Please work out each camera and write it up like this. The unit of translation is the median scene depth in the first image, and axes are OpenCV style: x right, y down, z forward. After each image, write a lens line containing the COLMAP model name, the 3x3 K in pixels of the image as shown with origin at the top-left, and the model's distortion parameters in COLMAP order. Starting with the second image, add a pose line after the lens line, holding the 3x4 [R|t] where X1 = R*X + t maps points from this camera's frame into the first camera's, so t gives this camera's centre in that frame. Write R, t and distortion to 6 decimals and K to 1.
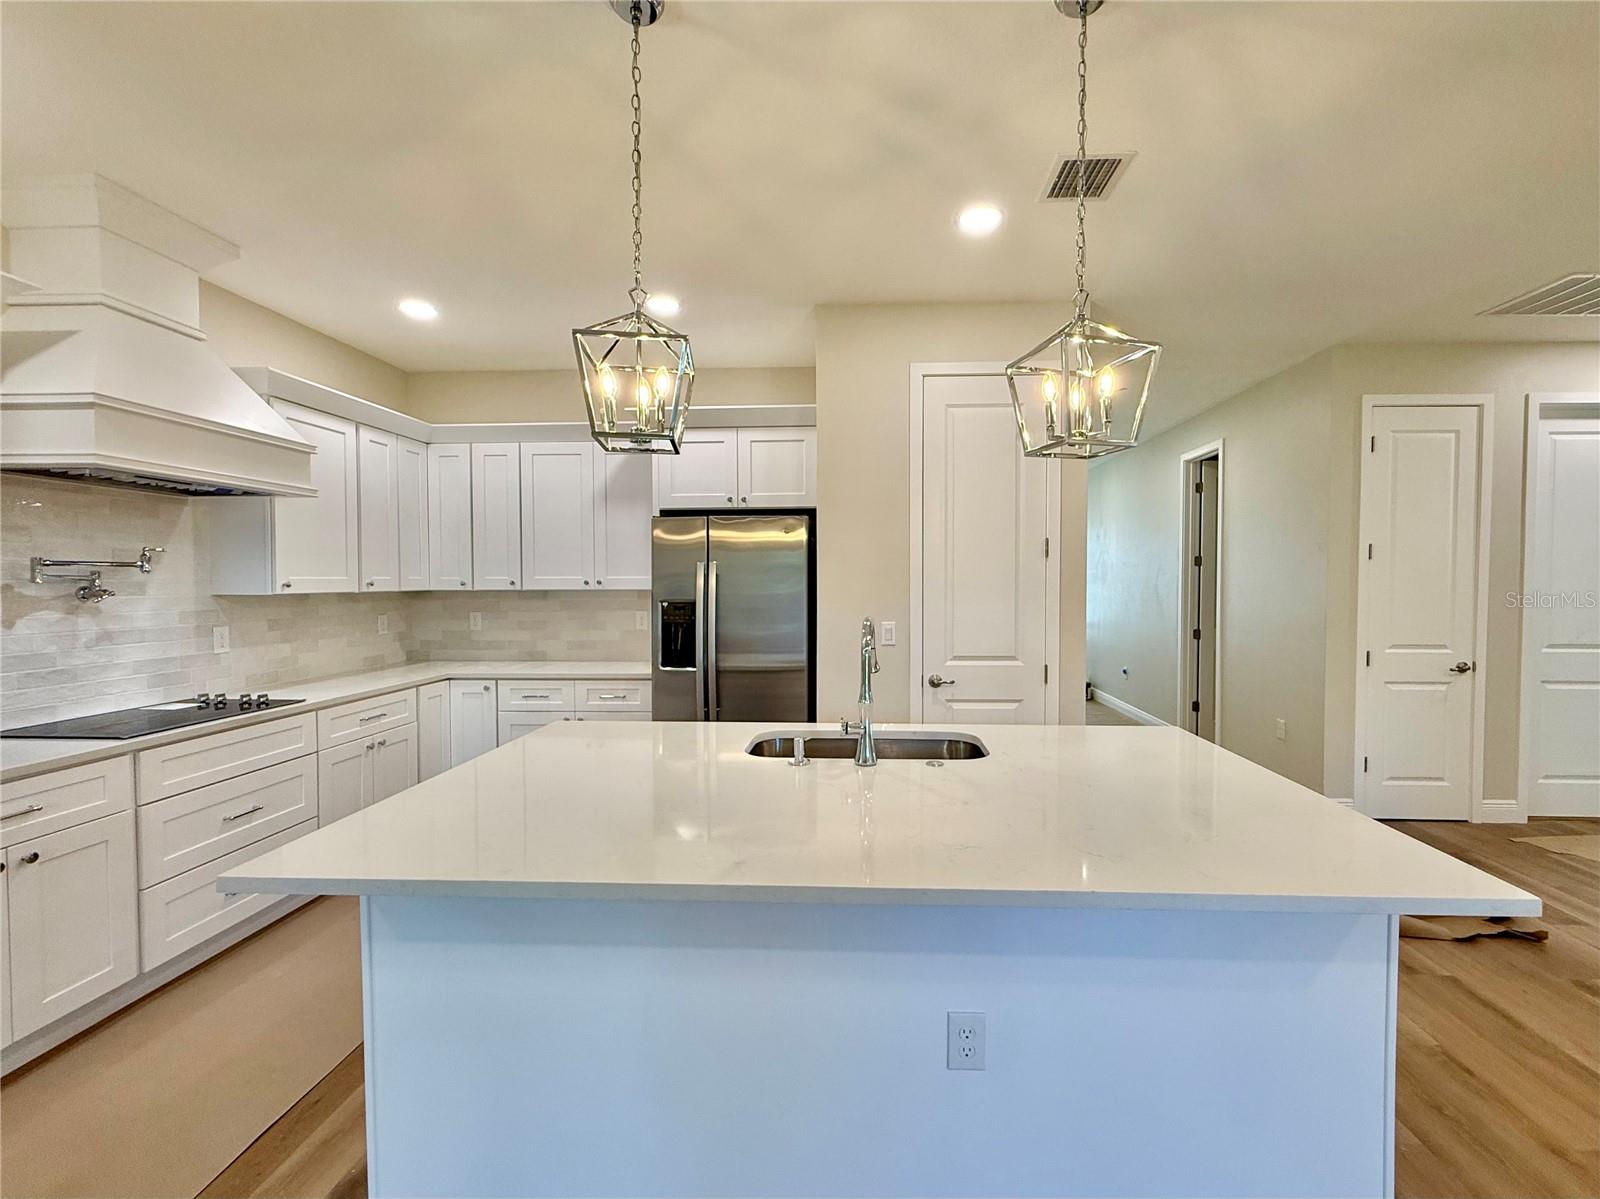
lens RADIAL K [[715.9, 0, 842.8], [0, 715.9, 600.4], [0, 0, 1]] dist [0.002343, -0.001584]
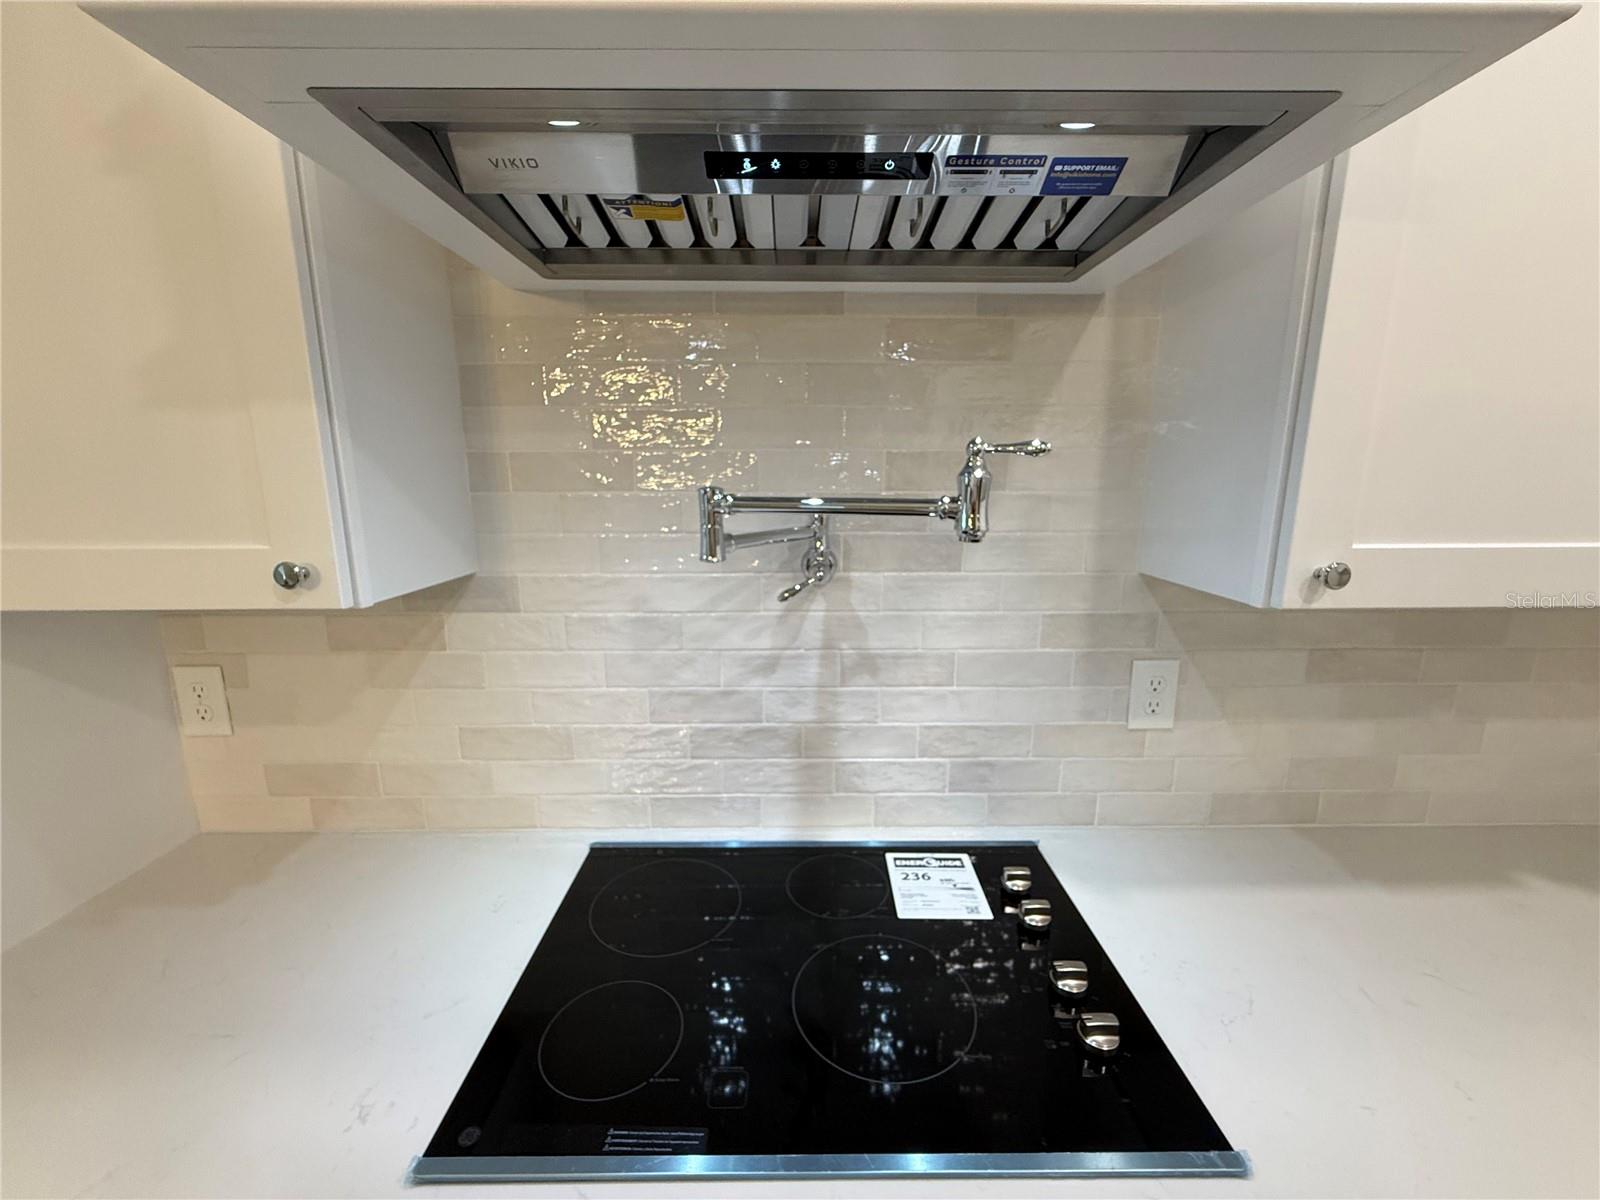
lens RADIAL K [[649.3, 0, 800.1], [0, 649.3, 611.4], [0, 0, 1]] dist [-0.001905, 0.000991]
pose [[0.053421, 0.197103, -0.978926, -0.511022], [-0.026522, 0.980260, 0.195924, -0.043431], [0.998220, 0.015496, 0.057594, 0.728863]]
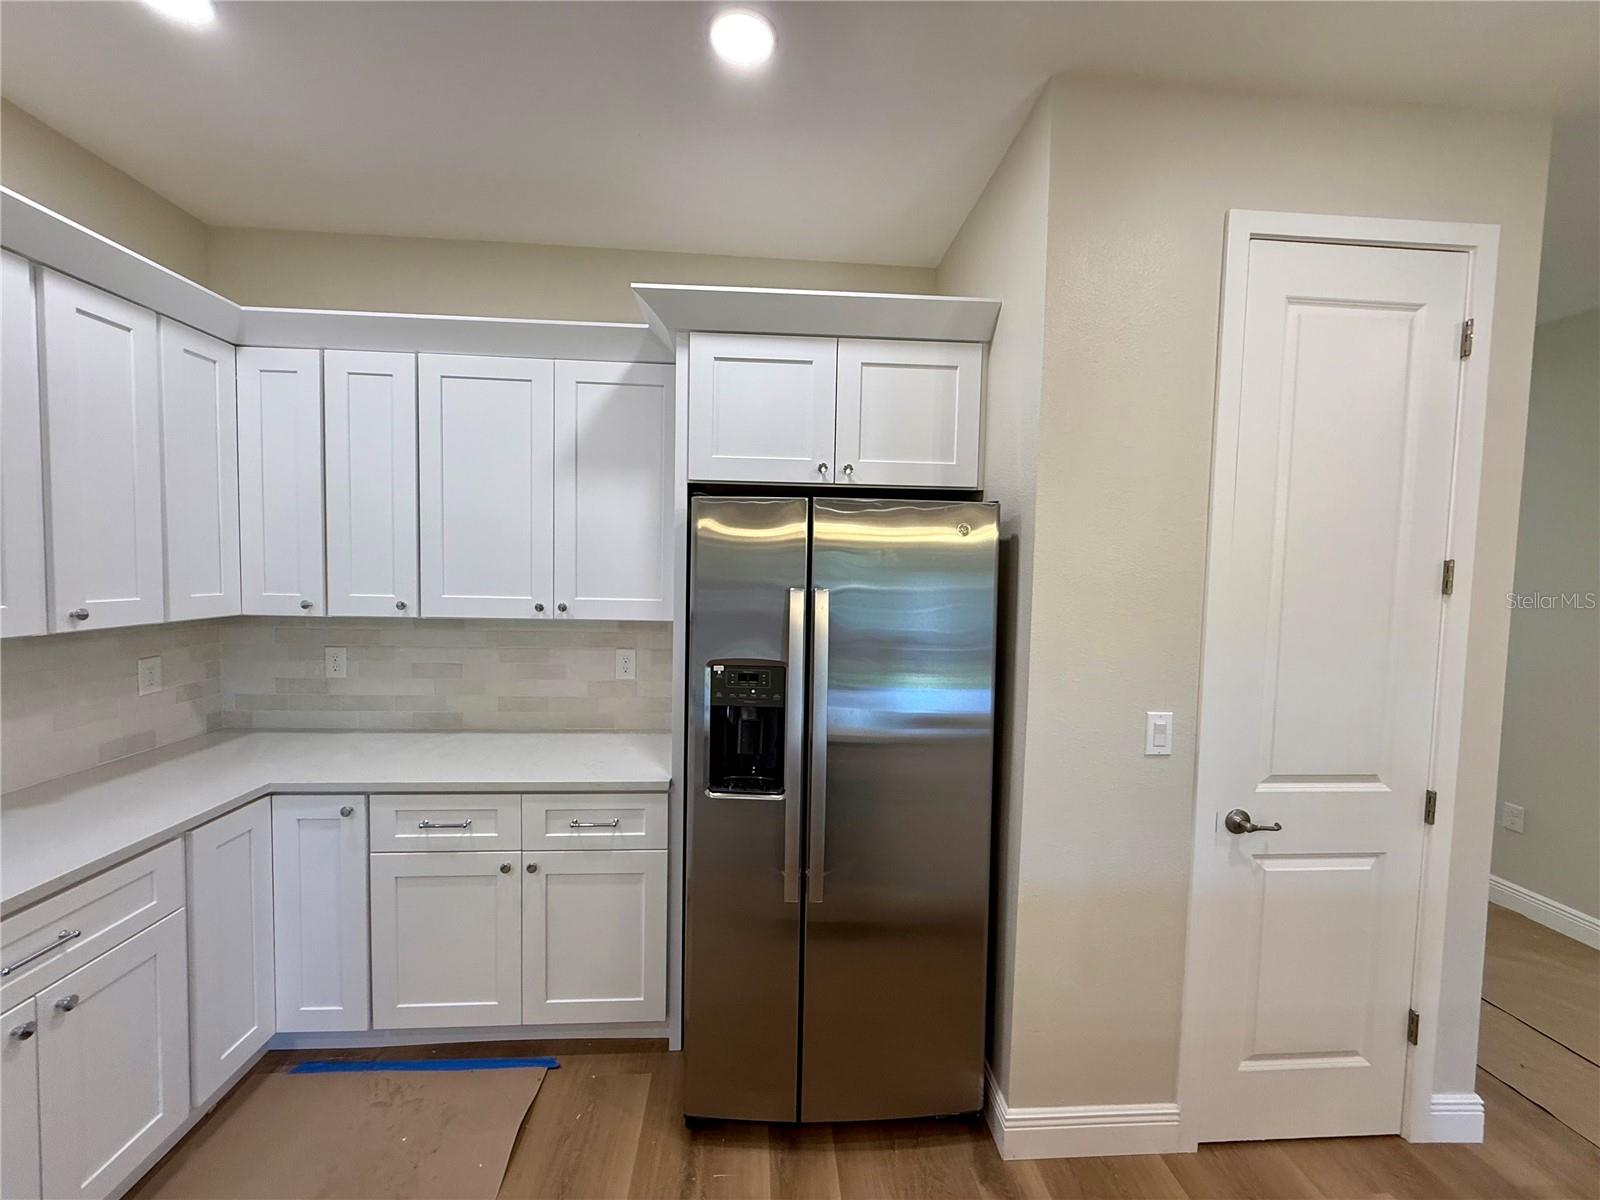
lens RADIAL K [[649.3, 0, 806.9], [0, 649.3, 598.9], [0, 0, 1]] dist [-0.001905, 0.000991]
pose [[0.993394, 0.017668, 0.113383, -0.242658], [-0.020471, 0.999512, 0.023609, -0.056926], [-0.112910, -0.025775, 0.993271, 0.547374]]
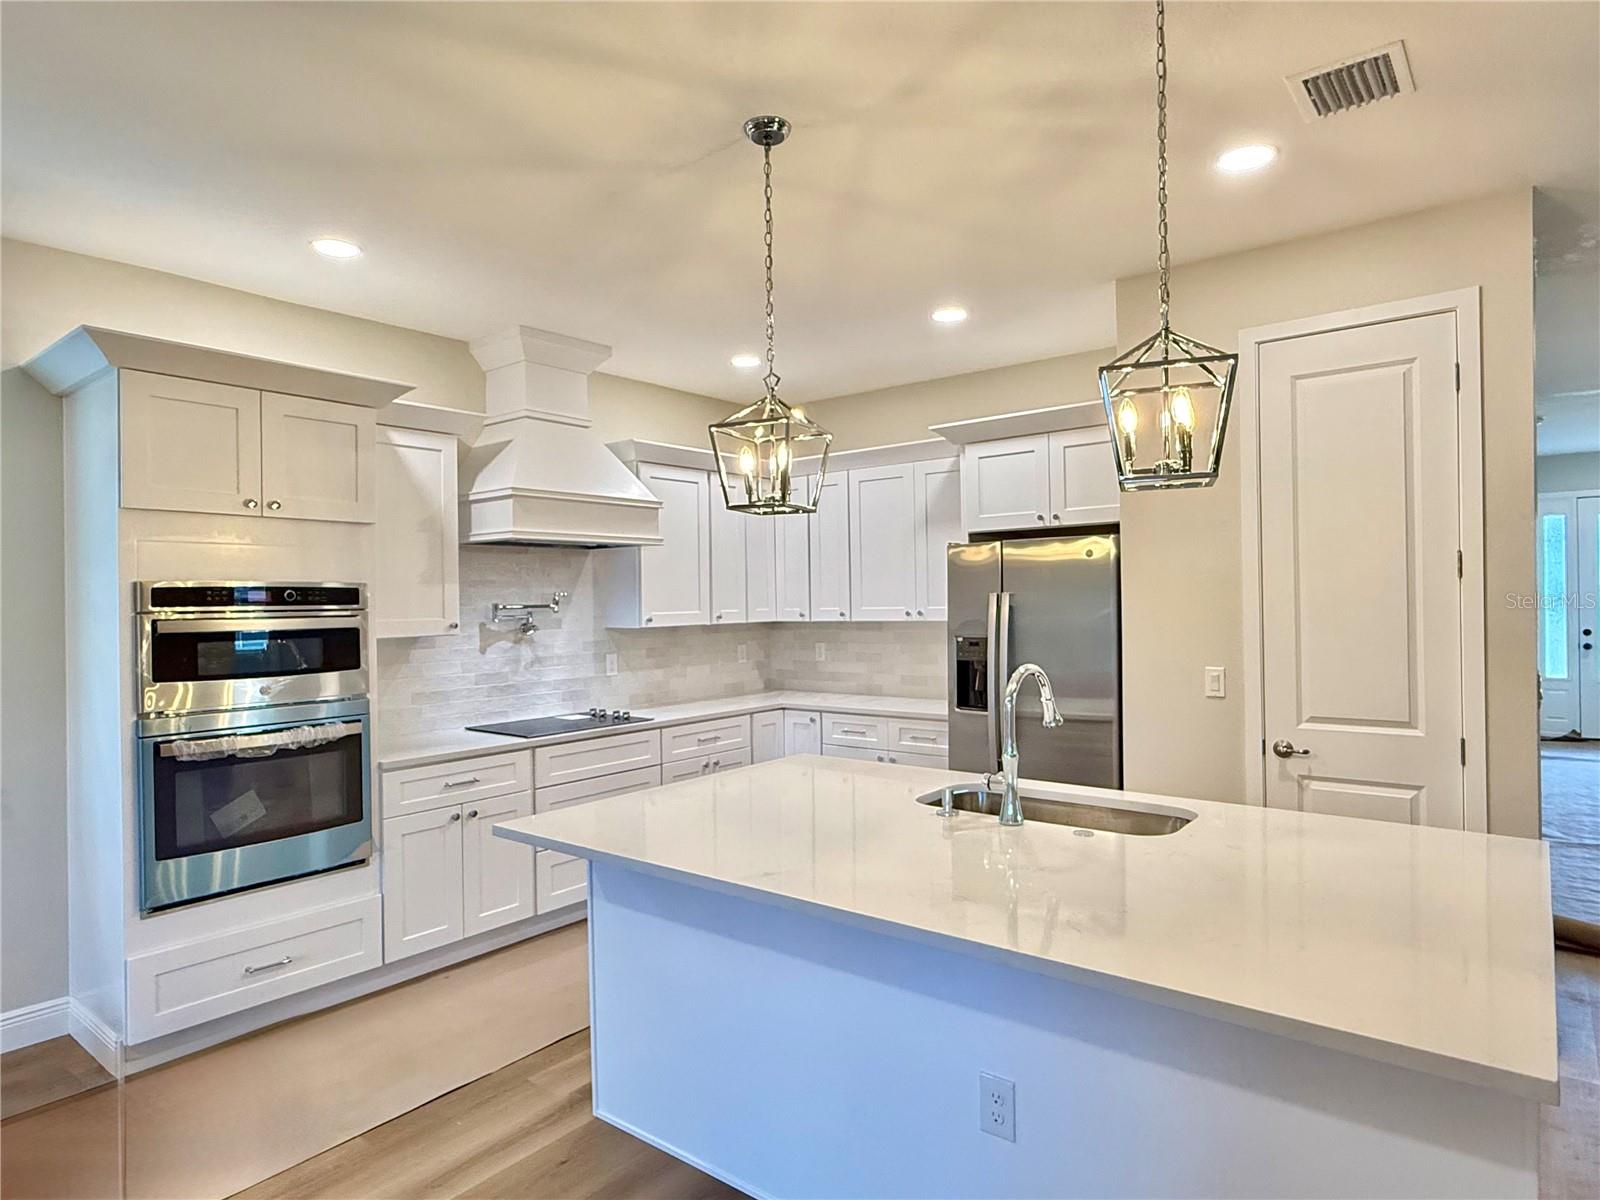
lens RADIAL K [[939.2, 0, 788.6], [0, 939.2, 600.4], [0, 0, 1]] dist [-0.003644, 0.000394]
pose [[0.800201, -0.011513, -0.599622, 0.296605], [-0.001142, 0.999785, -0.020721, -0.019578], [0.599731, 0.017265, 0.800015, -0.084536]]
